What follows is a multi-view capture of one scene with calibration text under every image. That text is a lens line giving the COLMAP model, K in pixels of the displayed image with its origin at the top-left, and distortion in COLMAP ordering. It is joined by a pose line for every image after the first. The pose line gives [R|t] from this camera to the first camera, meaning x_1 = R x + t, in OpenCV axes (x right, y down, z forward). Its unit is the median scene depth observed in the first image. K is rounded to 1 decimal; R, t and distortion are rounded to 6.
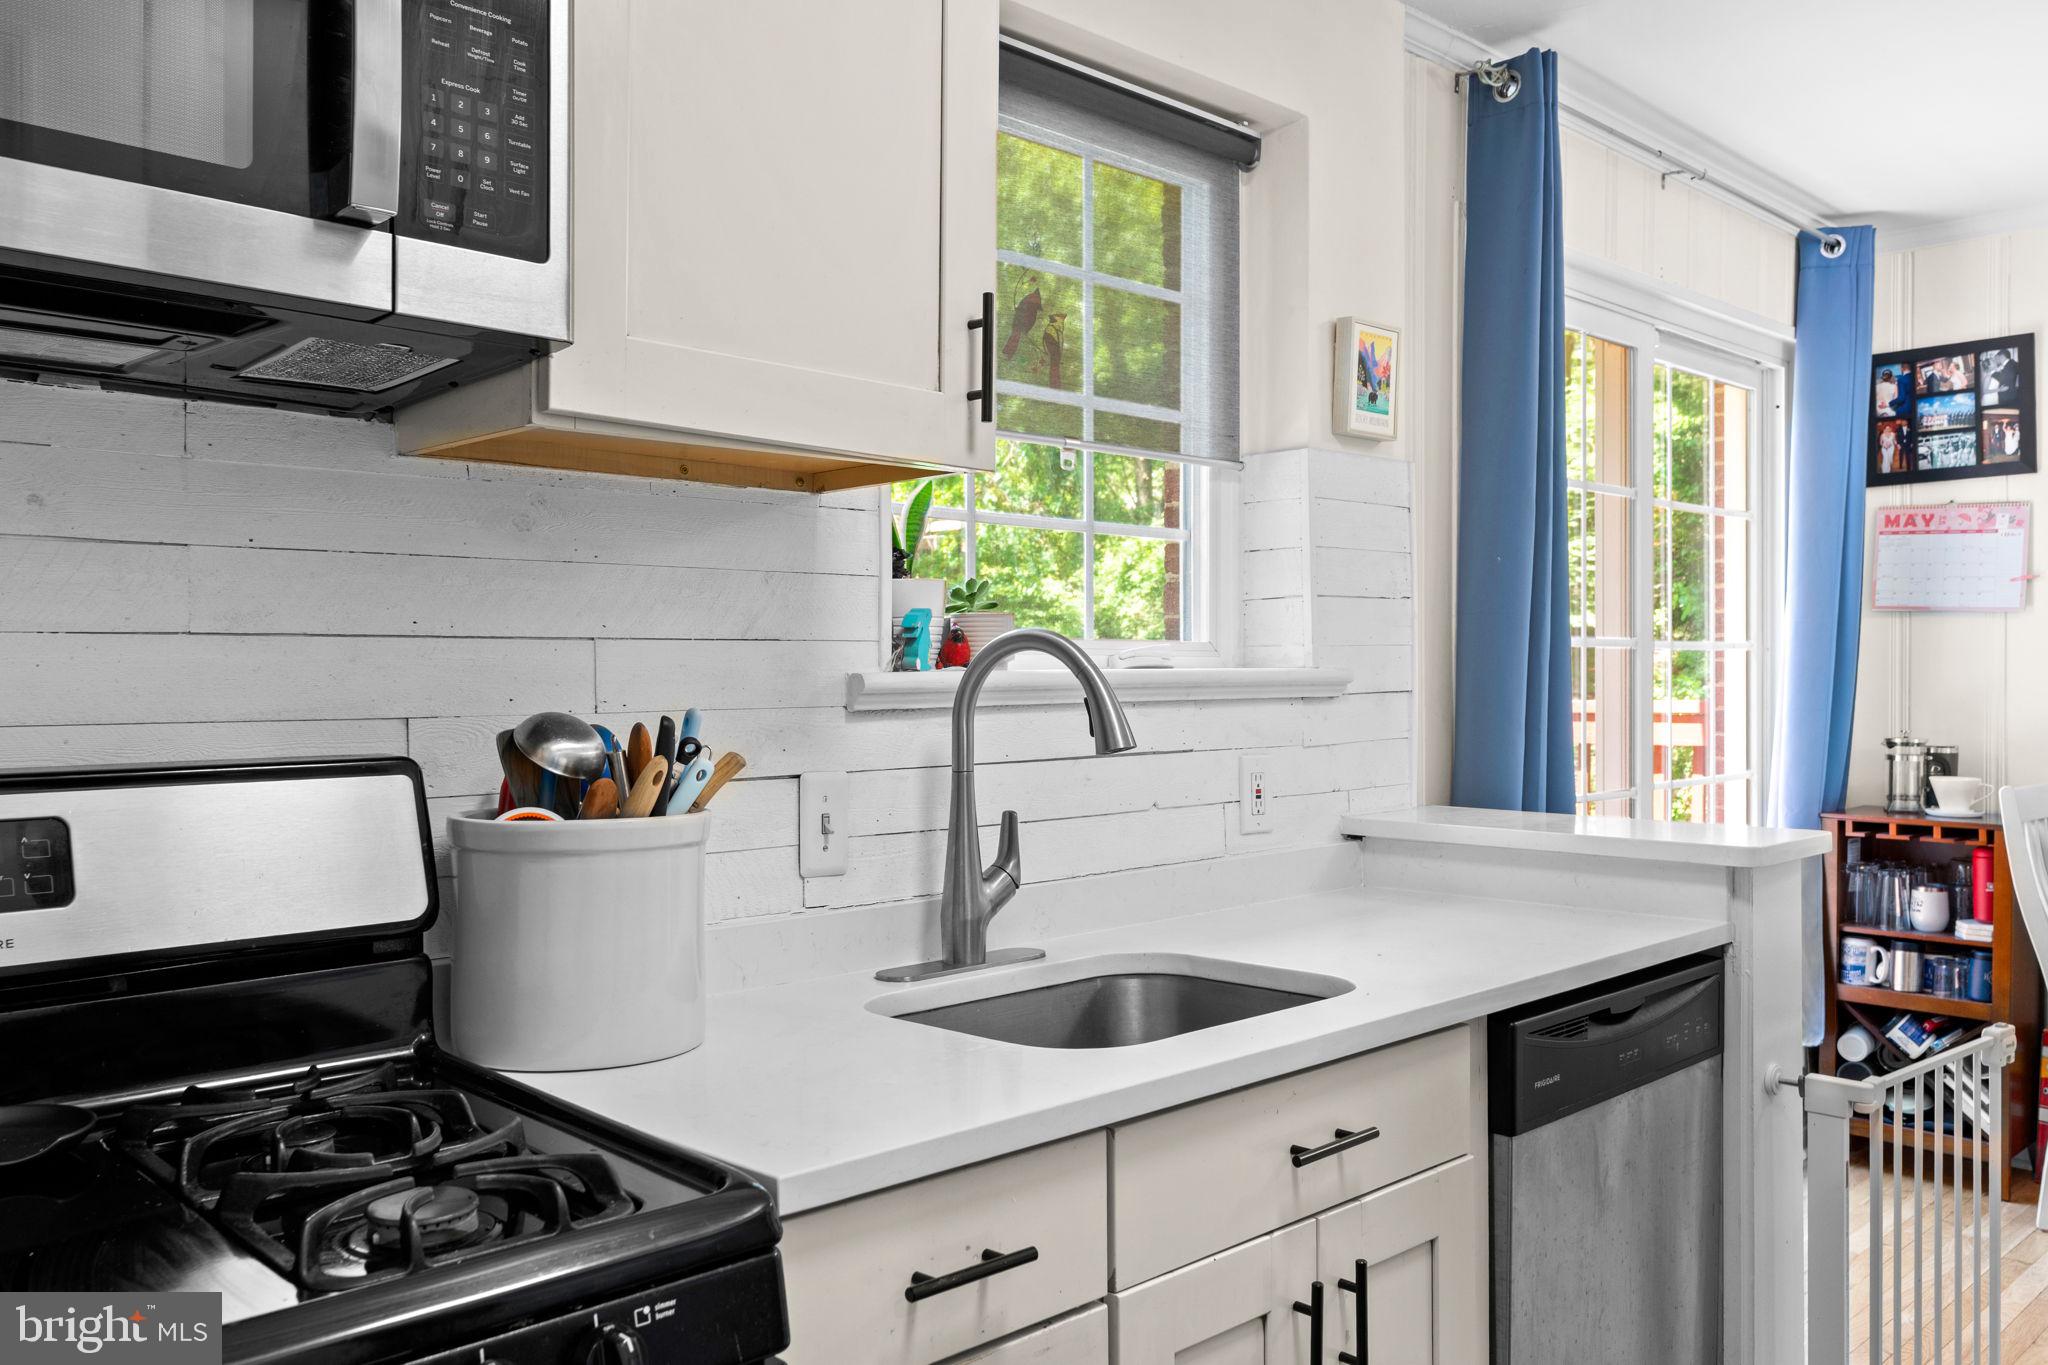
lens RADIAL K [[1662.2, 0, 1034.2], [0, 1662.2, 680.6], [0, 0, 1]] dist [0.000363, 0.014685]
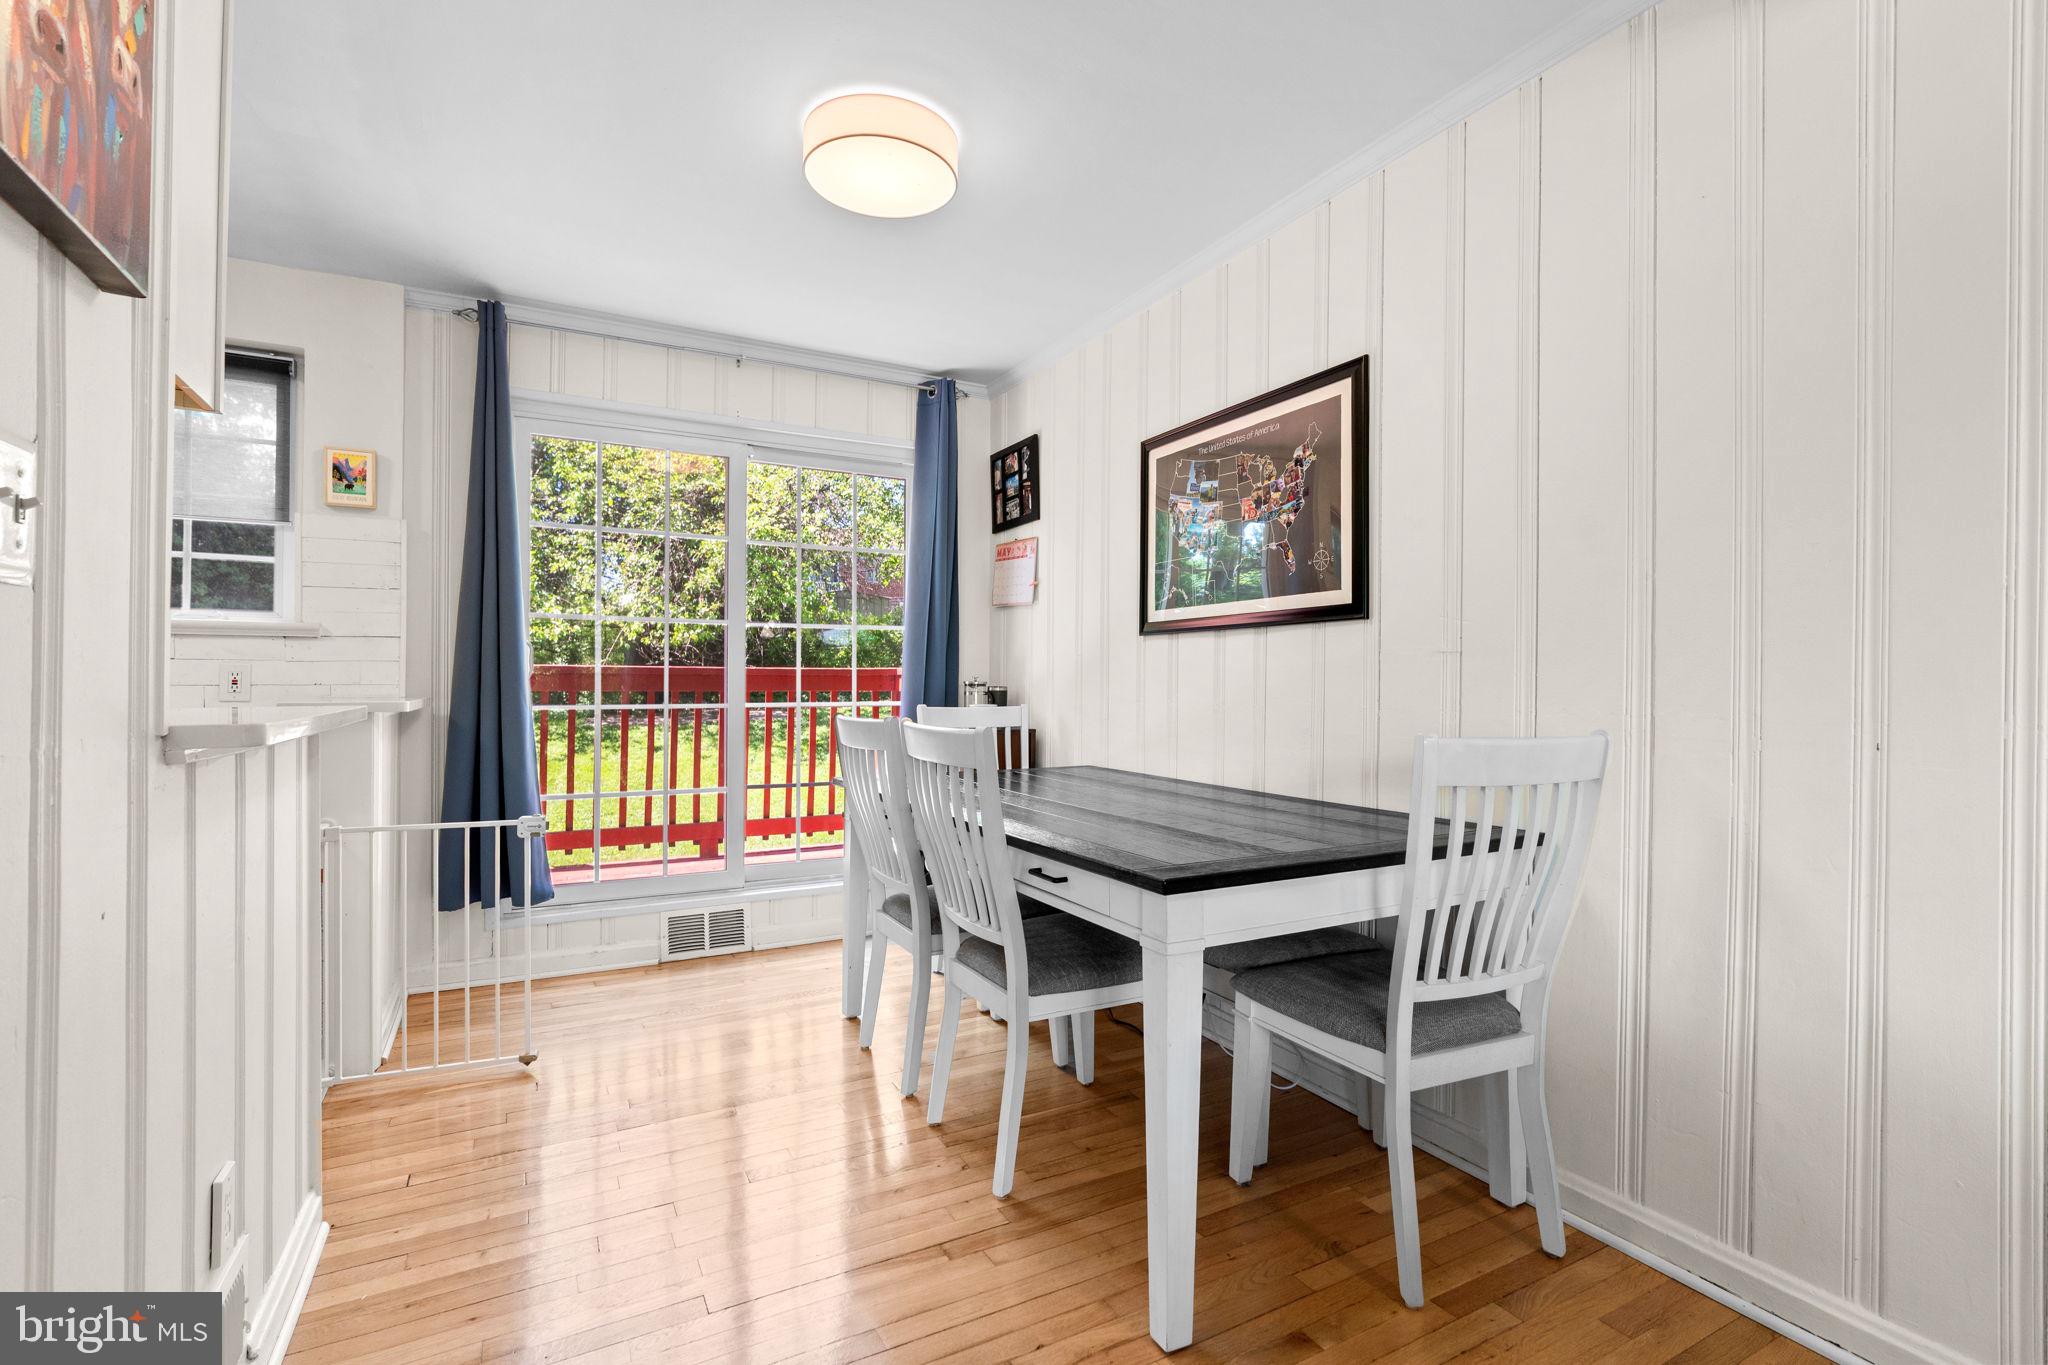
lens RADIAL K [[946.7, 0, 1020.8], [0, 946.7, 675.9], [0, 0, 1]] dist [-0.000506, 0.000048]
pose [[0.955140, 0.004292, -0.296124, 1.308660], [-0.008897, 0.999860, -0.014204, 0.063993], [0.296022, 0.016201, 0.955044, 0.167916]]
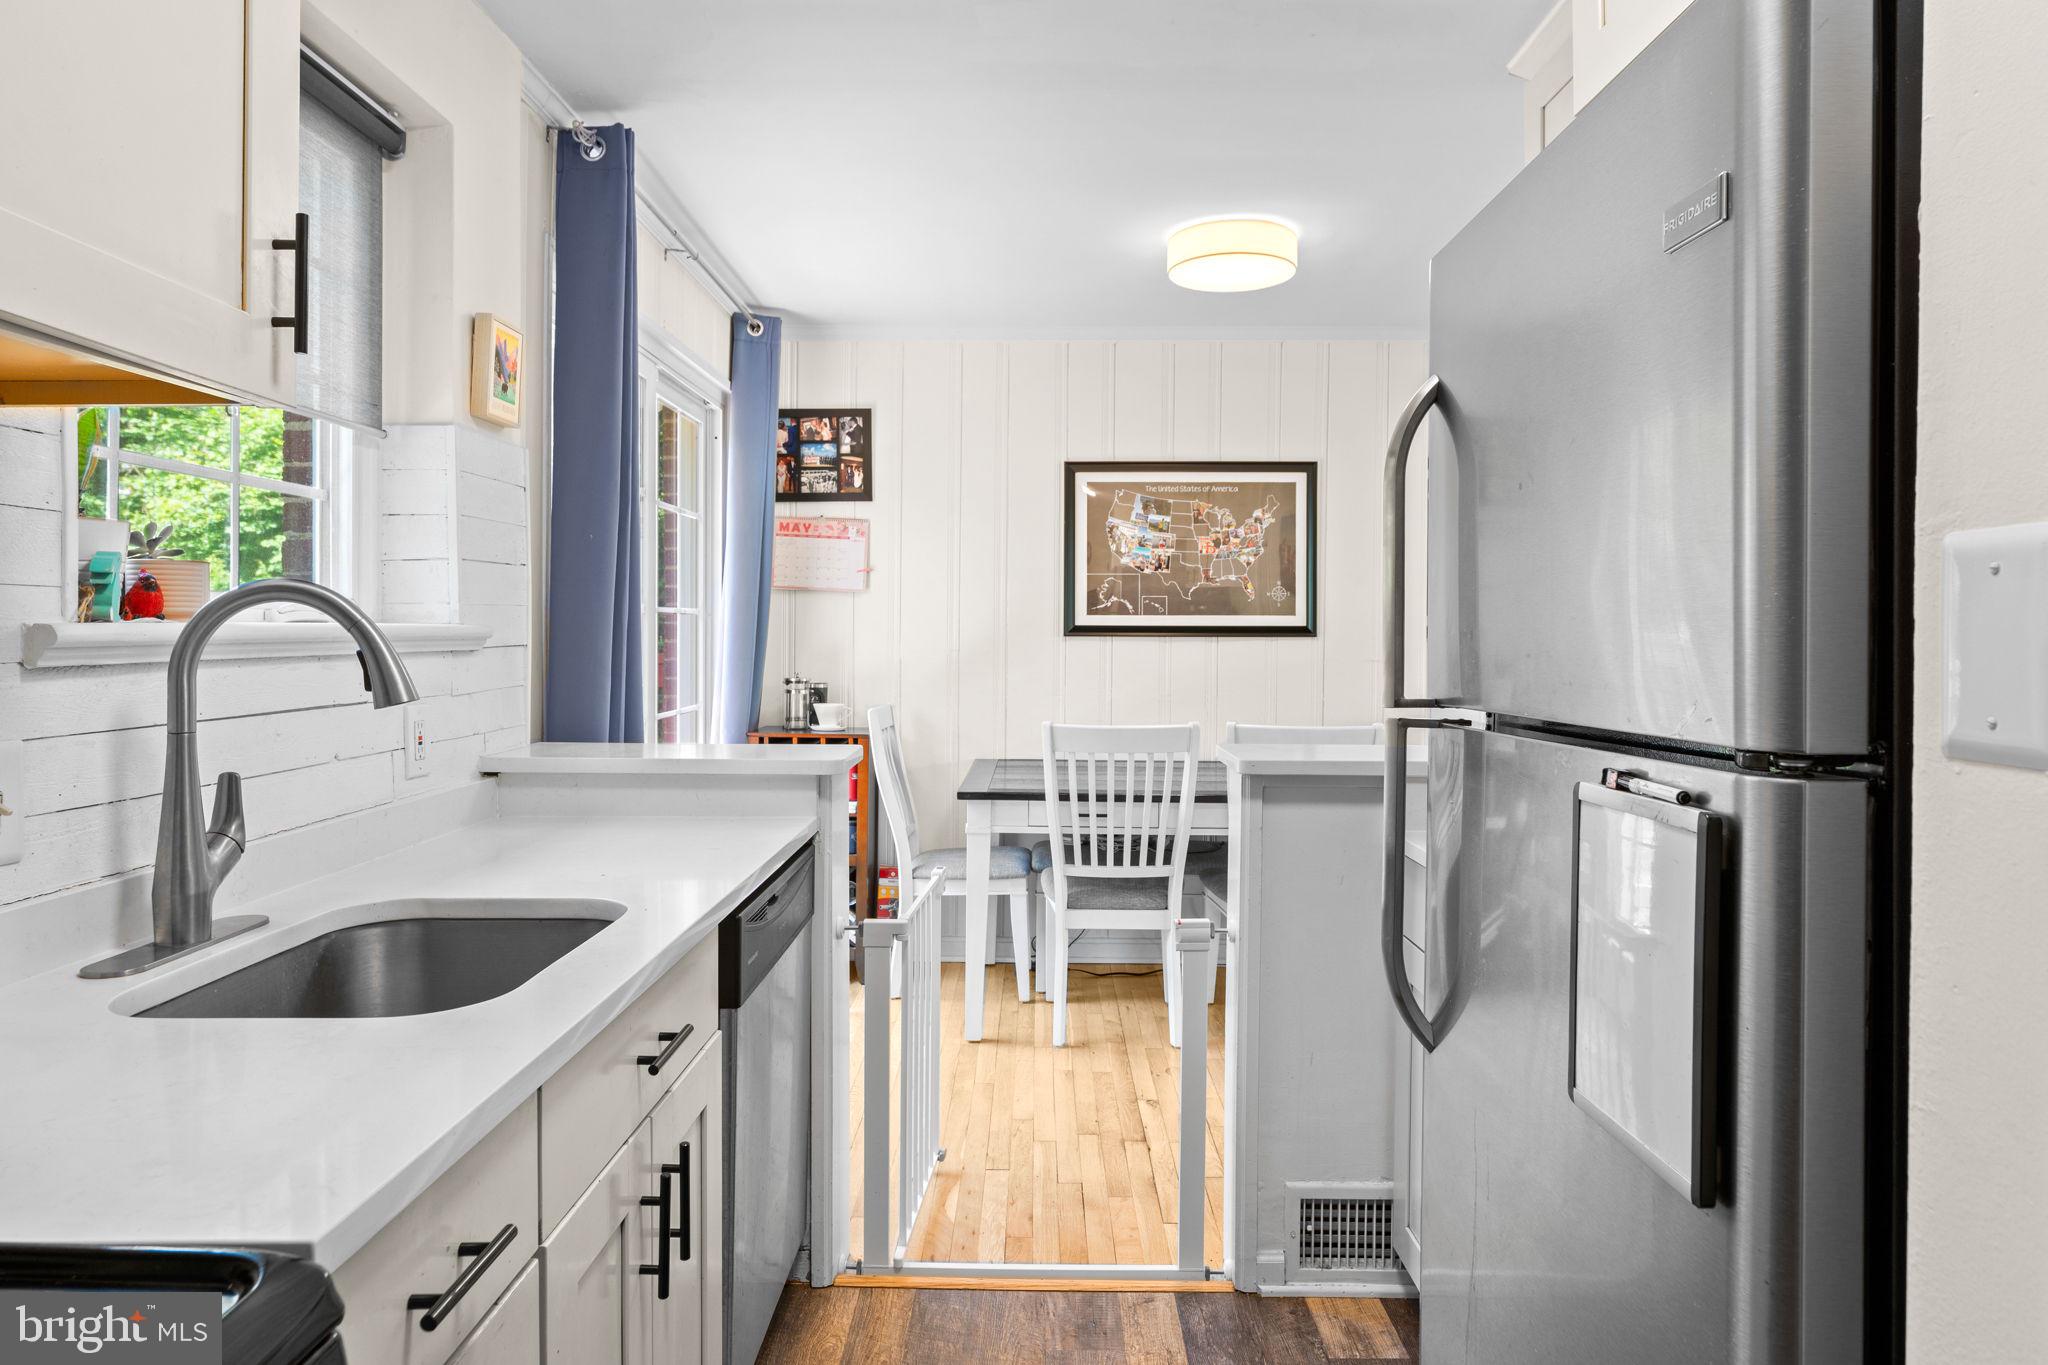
lens RADIAL K [[1247.9, 0, 1025.5], [0, 1247.9, 643.5], [0, 0, 1]] dist [0.002767, 0.001448]
pose [[0.714580, 0.000091, 0.699554, -0.141868], [-0.002597, 0.999993, 0.002523, 0.002269], [-0.699549, -0.003620, 0.714575, 0.136714]]
